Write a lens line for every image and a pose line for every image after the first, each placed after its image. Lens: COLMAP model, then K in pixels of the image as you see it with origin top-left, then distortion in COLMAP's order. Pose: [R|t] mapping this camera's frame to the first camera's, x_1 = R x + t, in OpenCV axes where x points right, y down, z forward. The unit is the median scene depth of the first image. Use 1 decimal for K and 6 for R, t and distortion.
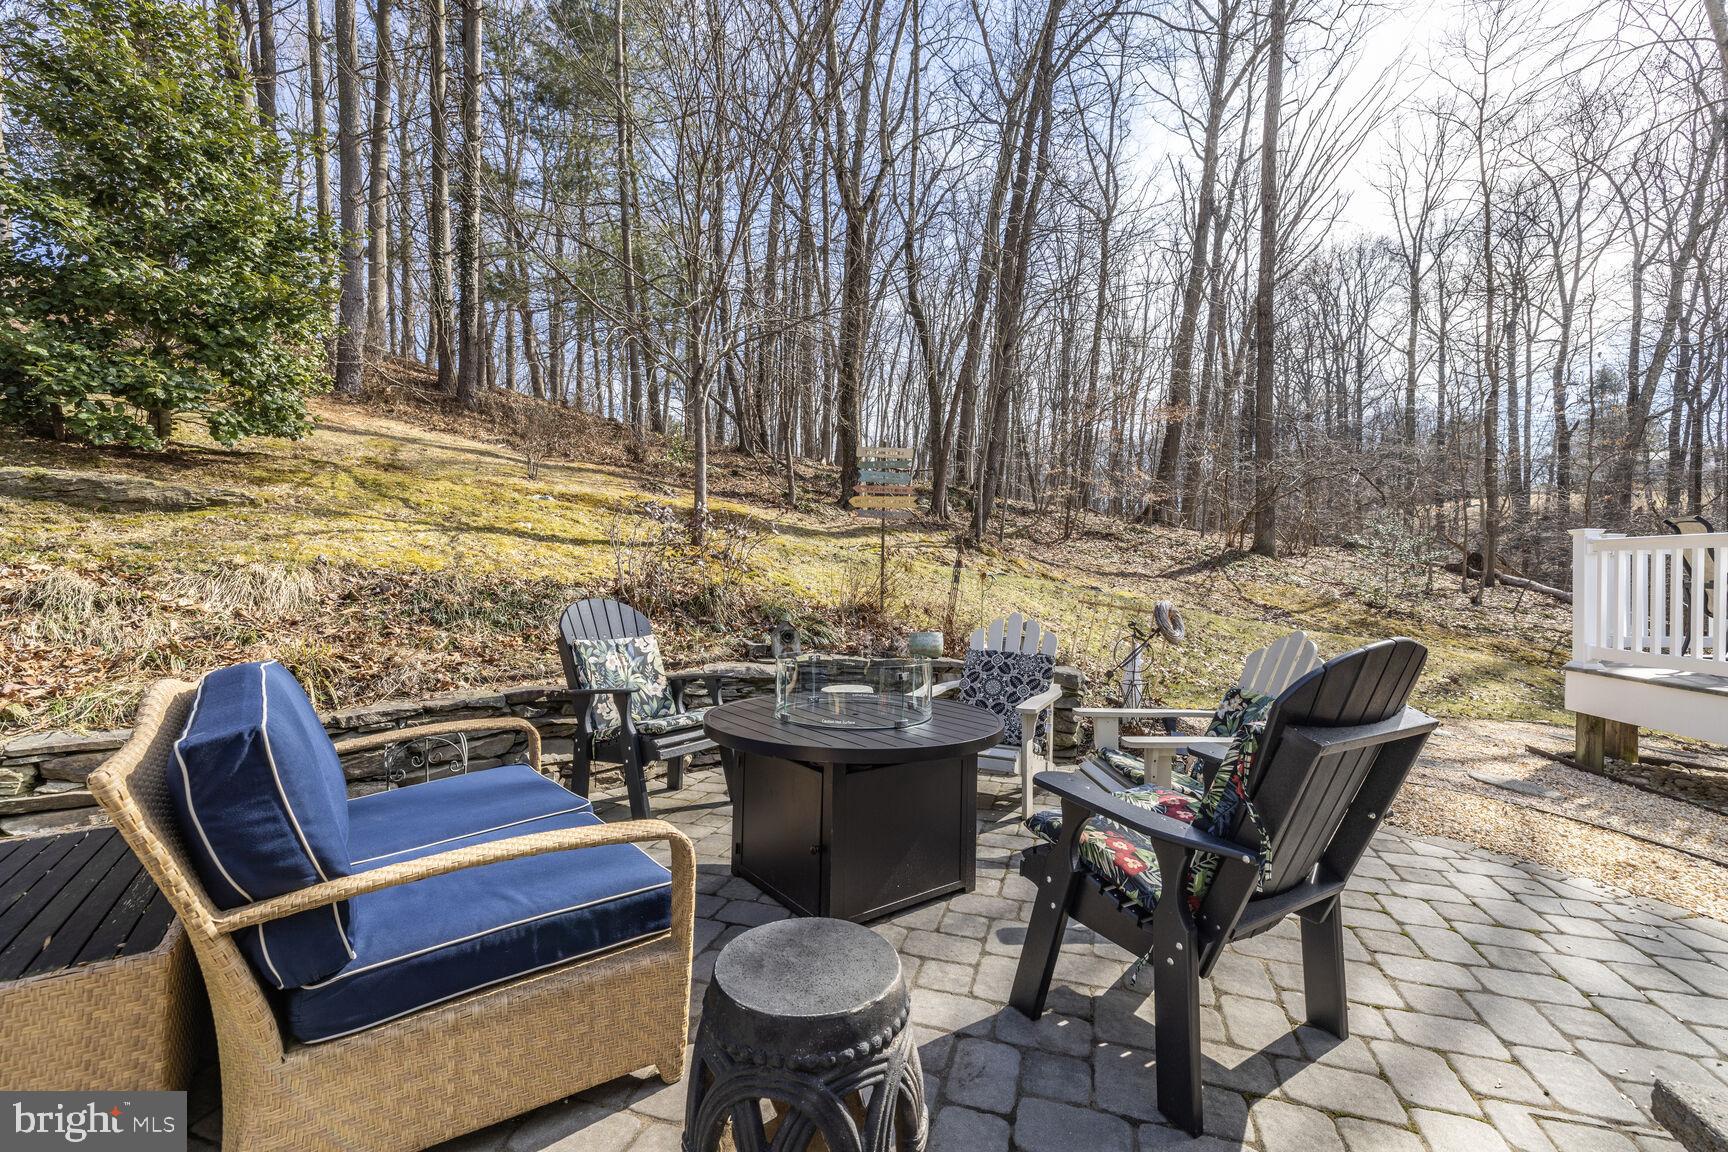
lens RADIAL K [[732.5, 0, 864.5], [0, 732.5, 577.3], [0, 0, 1]] dist [0.002565, 0.001538]
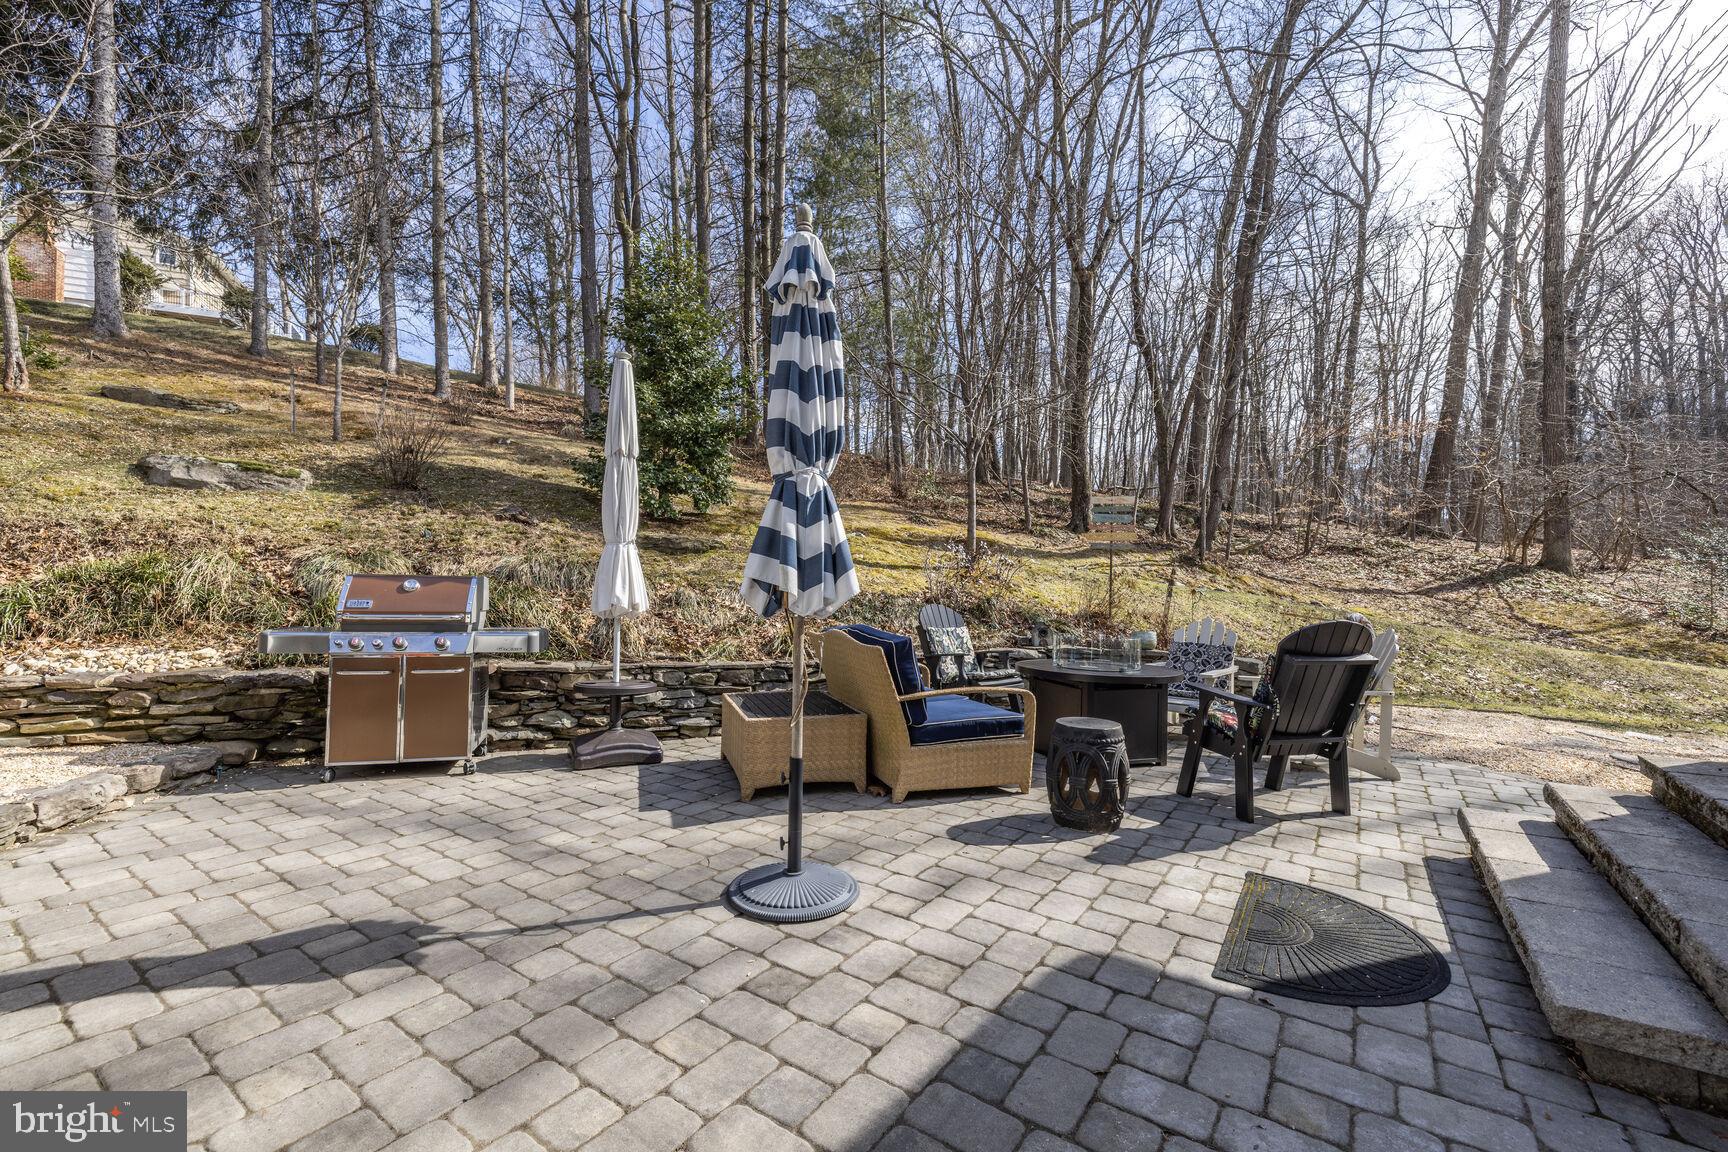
lens RADIAL K [[732.5, 0, 874.4], [0, 732.5, 577.2], [0, 0, 1]] dist [0.002565, 0.001538]
pose [[0.959880, -0.000228, -0.280410, -0.006042], [-0.005266, 0.999809, -0.018841, -0.000084], [0.280361, 0.019561, 0.959695, -0.167289]]
